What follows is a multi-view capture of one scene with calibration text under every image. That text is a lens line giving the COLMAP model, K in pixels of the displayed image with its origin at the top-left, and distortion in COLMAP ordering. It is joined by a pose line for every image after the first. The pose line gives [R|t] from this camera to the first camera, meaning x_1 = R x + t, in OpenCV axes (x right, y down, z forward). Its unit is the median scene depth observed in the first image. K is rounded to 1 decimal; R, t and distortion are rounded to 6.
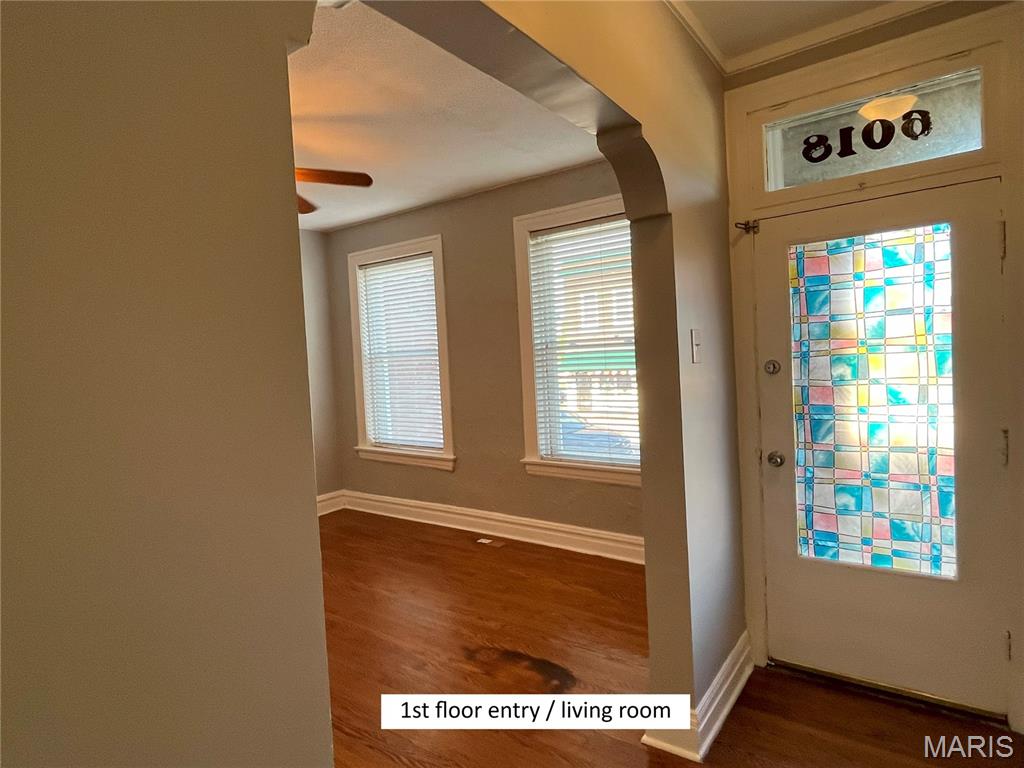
lens RADIAL K [[577.8, 0, 505.2], [0, 577.8, 376.3], [0, 0, 1]] dist [0.005936, -0.007776]
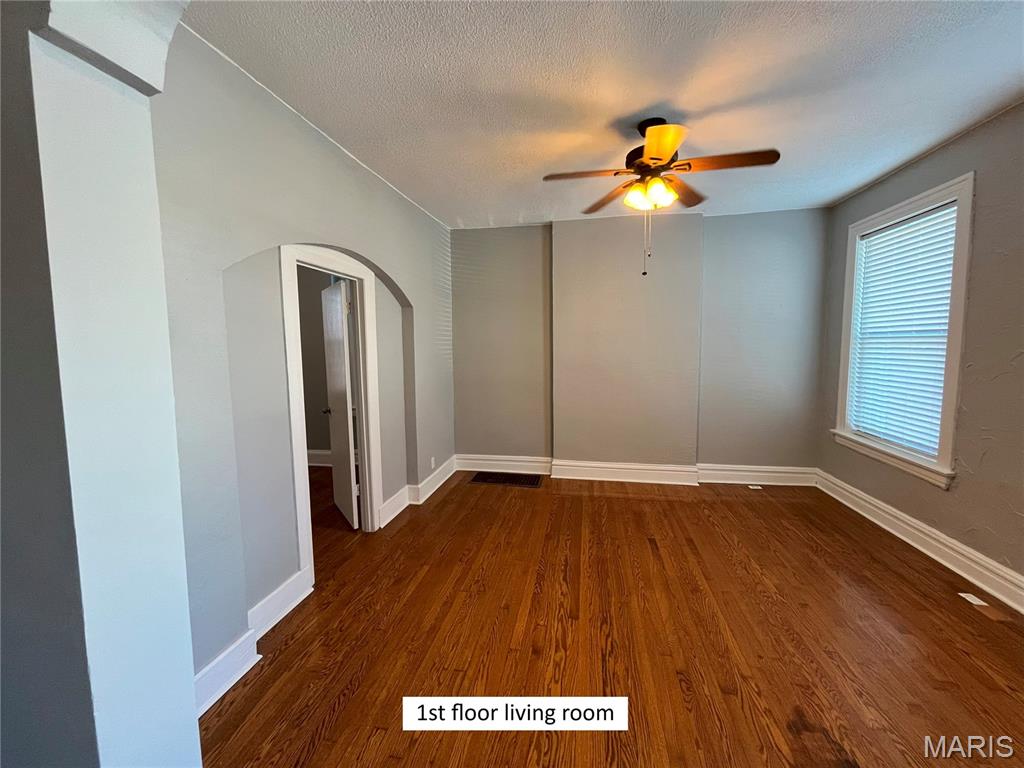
lens RADIAL K [[411.4, 0, 511.7], [0, 411.4, 381.2], [0, 0, 1]] dist [0.000262, -0.000792]
pose [[0.445305, 0.123820, -0.886776, 0.132116], [-0.044934, 0.992235, 0.115981, -0.018213], [0.894251, -0.011801, 0.447410, 0.266685]]
